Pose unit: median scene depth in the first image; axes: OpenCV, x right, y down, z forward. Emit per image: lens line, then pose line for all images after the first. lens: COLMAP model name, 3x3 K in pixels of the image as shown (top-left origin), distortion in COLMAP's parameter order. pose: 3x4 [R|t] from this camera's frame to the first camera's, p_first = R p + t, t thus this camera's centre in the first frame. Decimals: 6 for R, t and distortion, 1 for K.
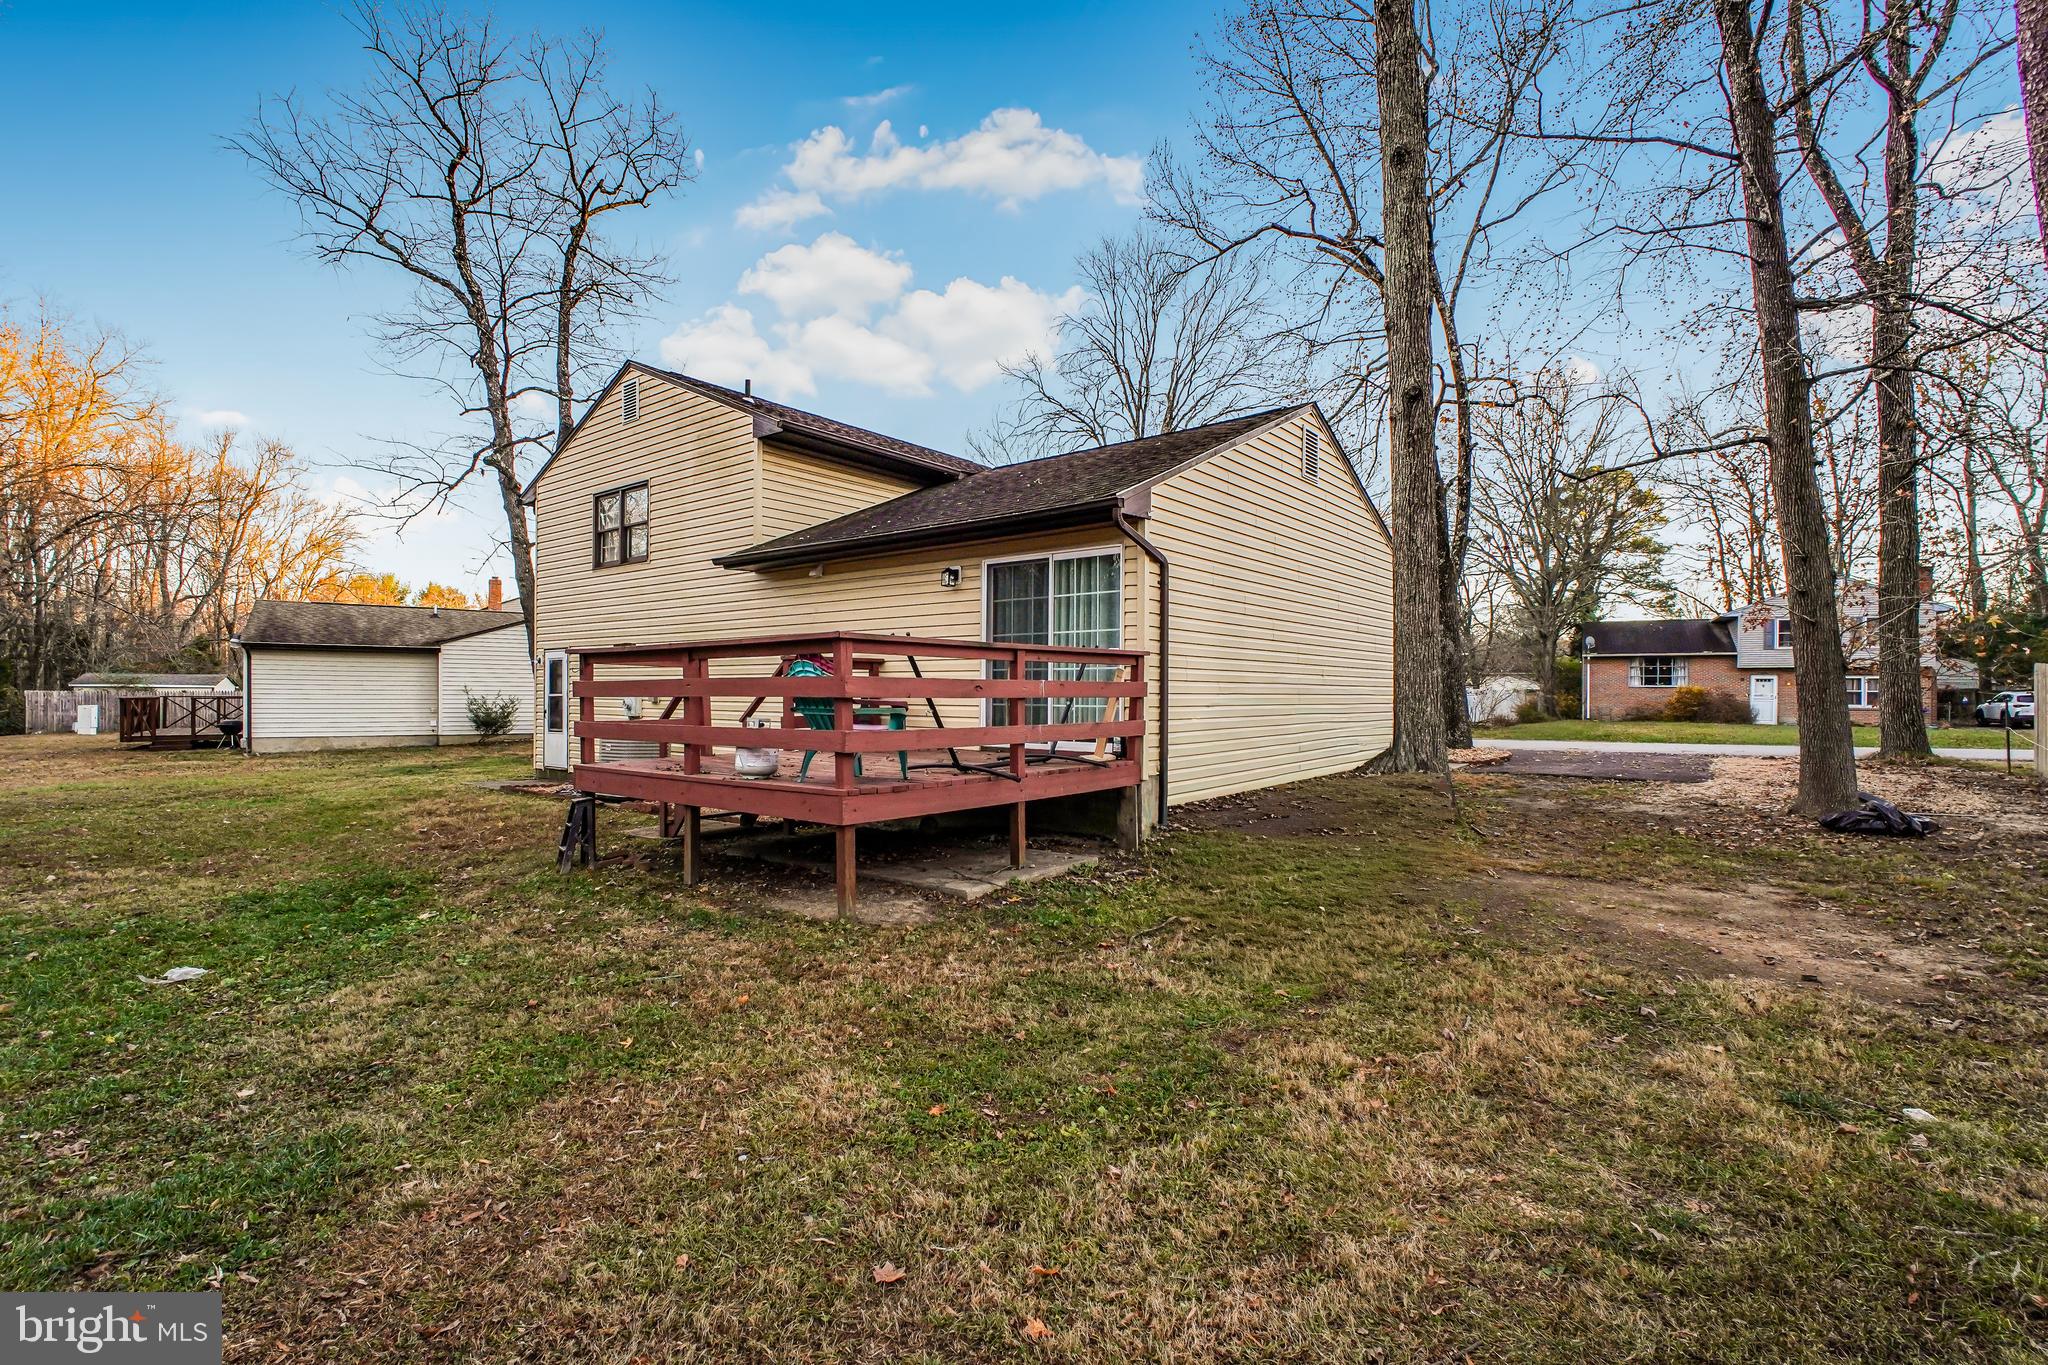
lens RADIAL K [[943.8, 0, 1016.5], [0, 943.8, 701.5], [0, 0, 1]] dist [0.002715, -0.000187]
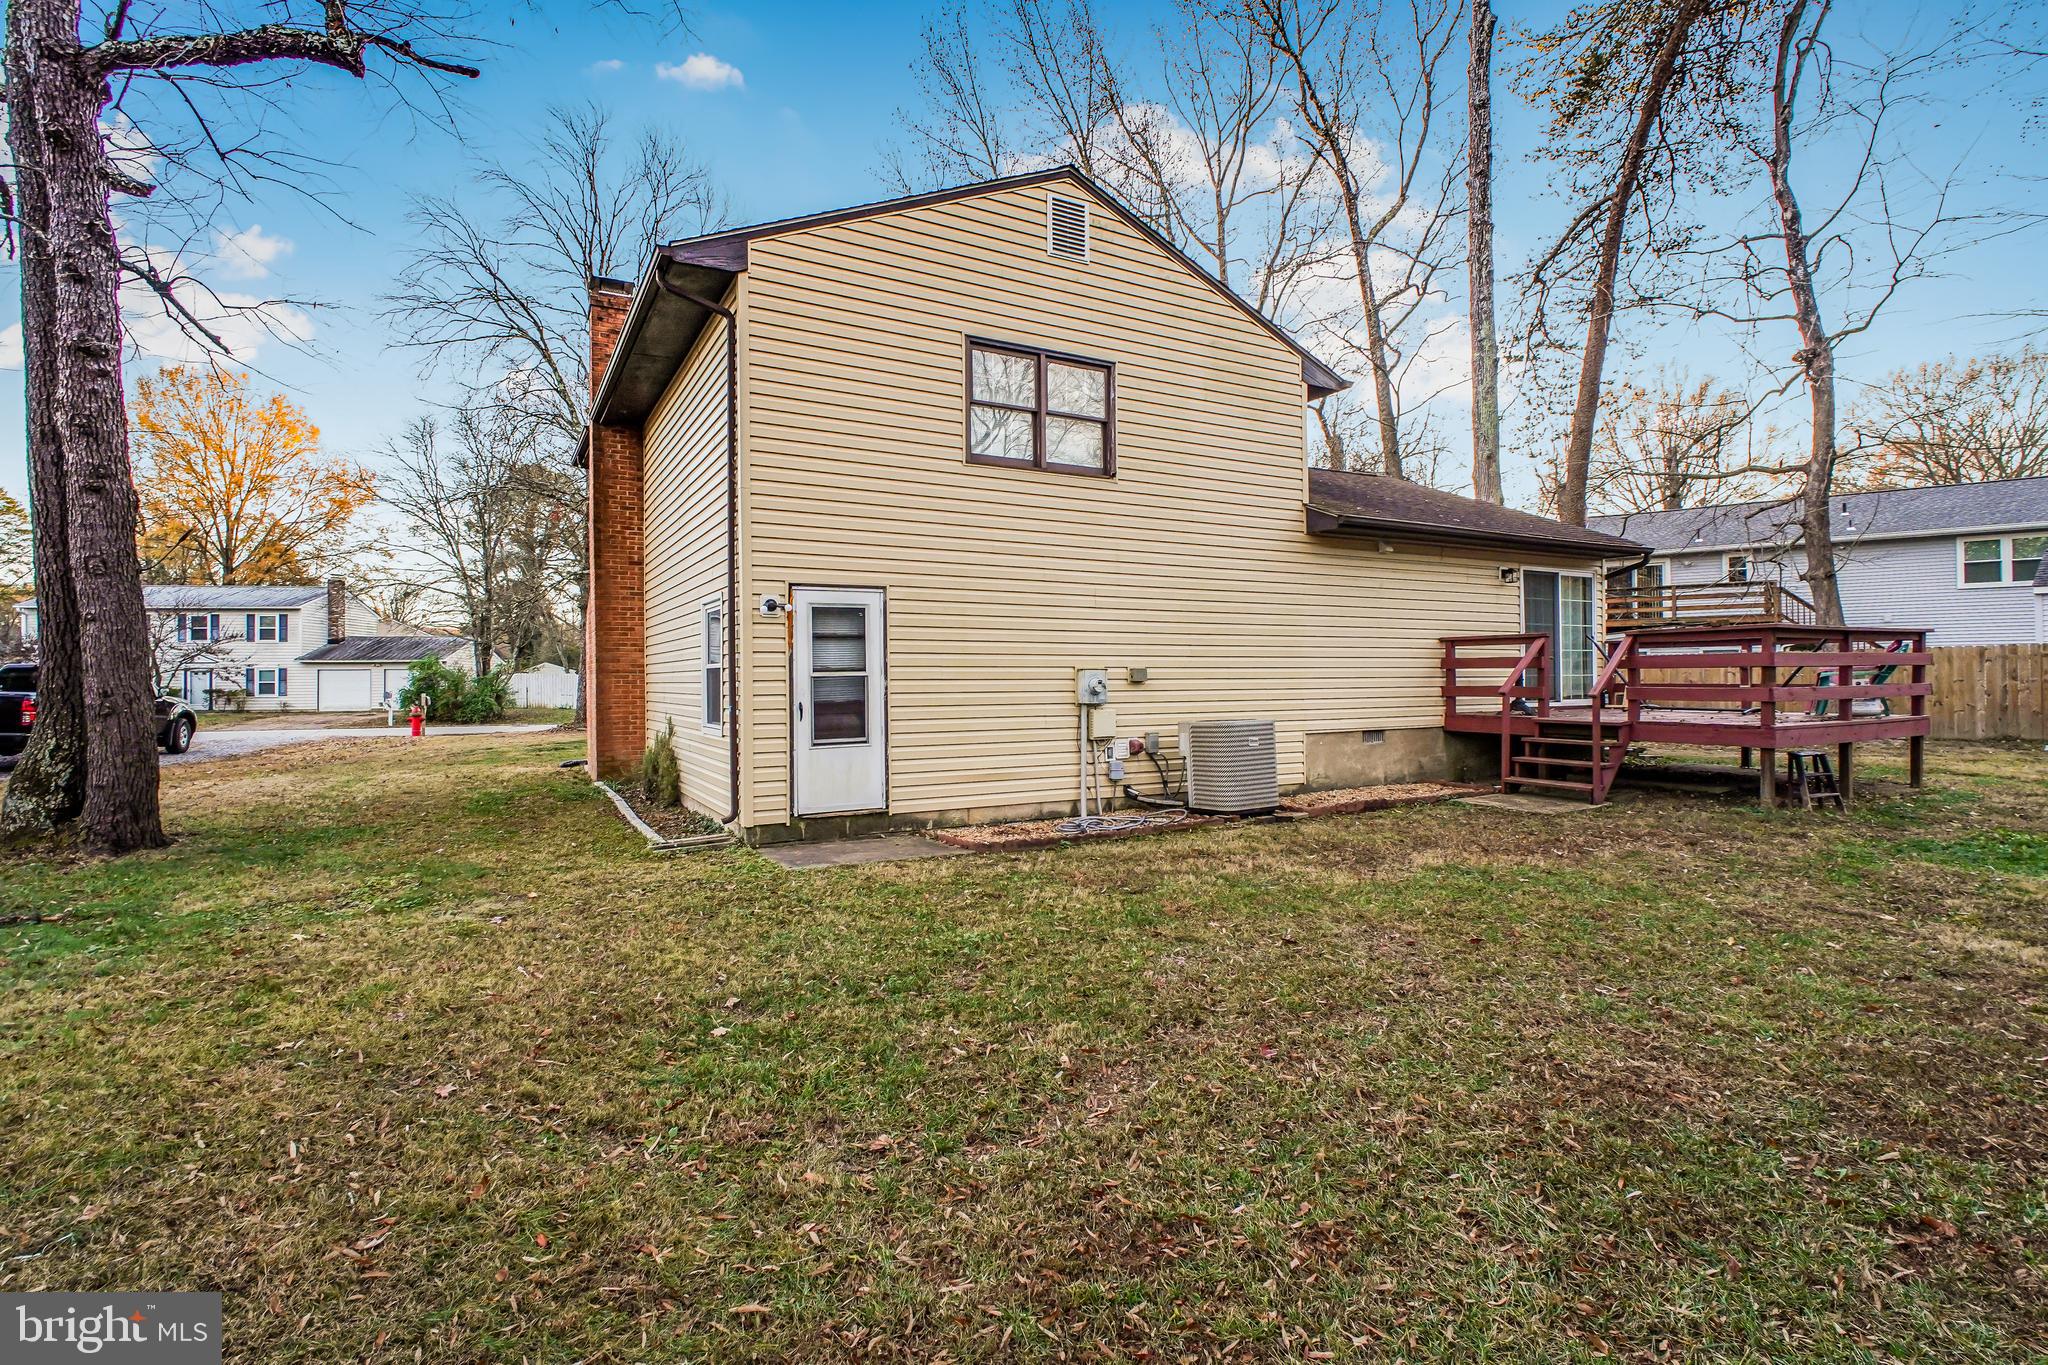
lens RADIAL K [[943.8, 0, 1016.5], [0, 943.8, 701.5], [0, 0, 1]] dist [0.002715, -0.000187]
pose [[0.382023, -0.025764, 0.923794, -1.209323], [0.017417, 0.999634, 0.020677, 0.000034], [-0.923989, 0.008191, 0.382332, 0.907133]]
